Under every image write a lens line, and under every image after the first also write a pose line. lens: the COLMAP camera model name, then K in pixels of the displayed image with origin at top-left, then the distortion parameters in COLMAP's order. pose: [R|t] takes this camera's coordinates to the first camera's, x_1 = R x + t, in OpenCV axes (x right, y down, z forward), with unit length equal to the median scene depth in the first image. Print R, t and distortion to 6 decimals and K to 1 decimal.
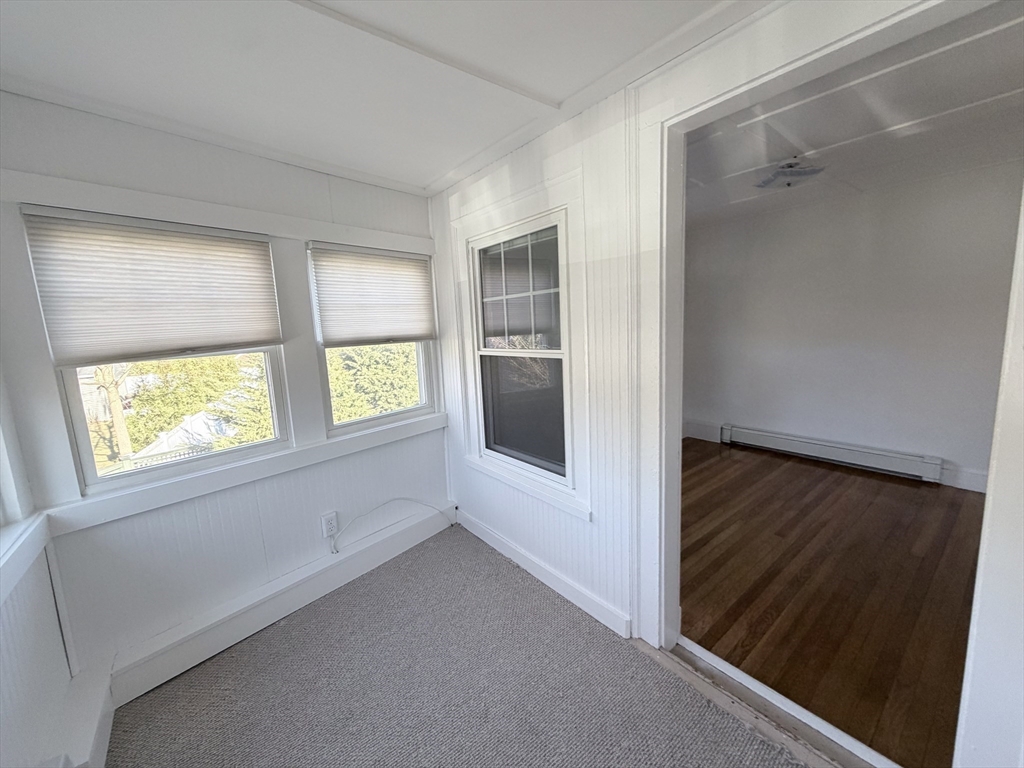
lens RADIAL K [[406.0, 0, 510.2], [0, 406.0, 384.9], [0, 0, 1]] dist [-0.001724, -0.000218]
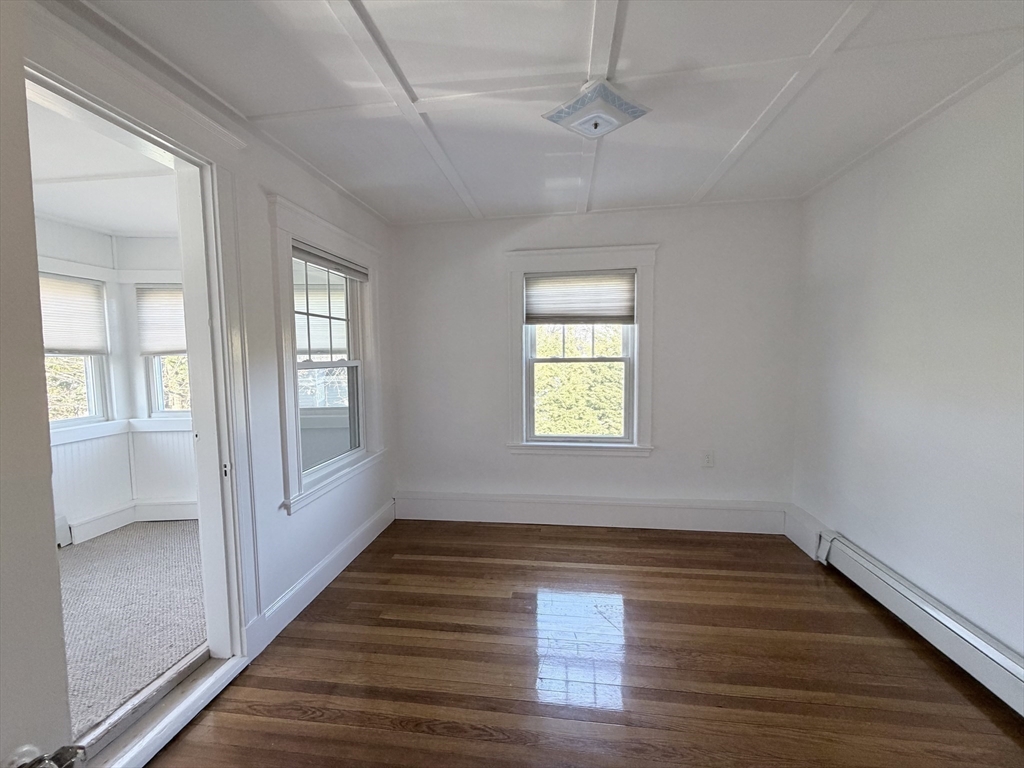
lens RADIAL K [[406.0, 0, 505.9], [0, 406.0, 382.7], [0, 0, 1]] dist [-0.001724, -0.000218]
pose [[0.698157, 0.088726, -0.710426, 0.957022], [-0.126316, 0.991990, -0.000244, -0.075946], [0.704714, 0.089909, 0.703772, 0.446224]]
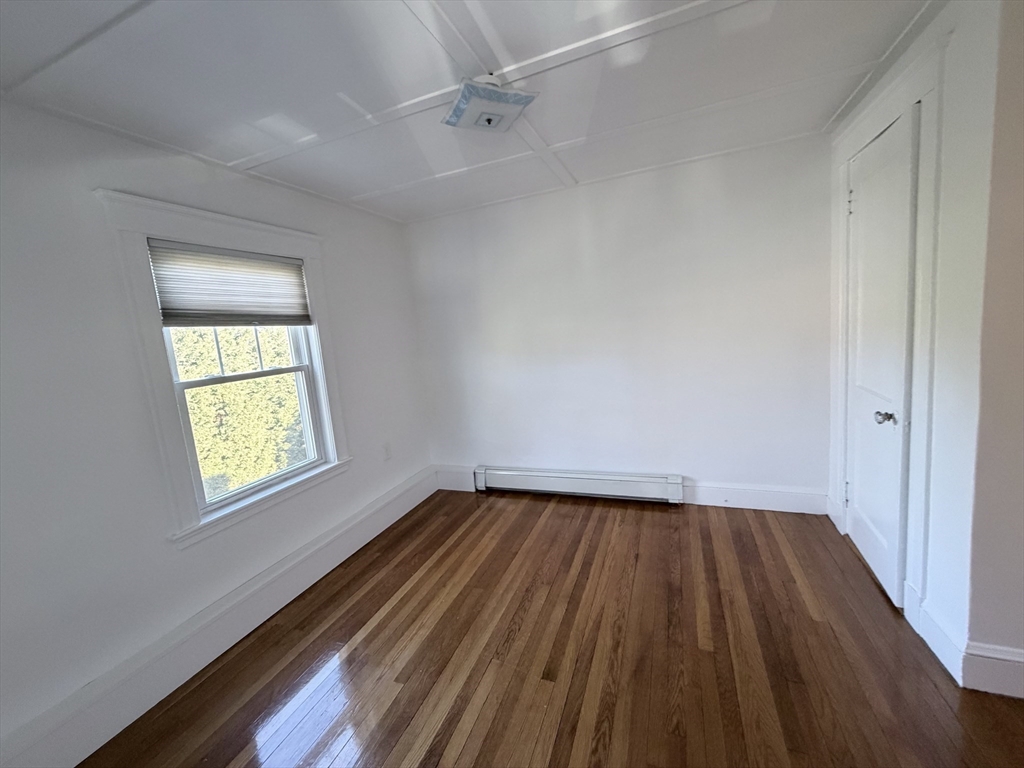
lens RADIAL K [[406.0, 0, 510.2], [0, 406.0, 383.9], [0, 0, 1]] dist [-0.001724, -0.000218]
pose [[0.860220, -0.100470, 0.499927, 0.322330], [0.126034, 0.991871, -0.017529, -0.068768], [-0.494102, 0.078087, 0.865890, 0.422204]]
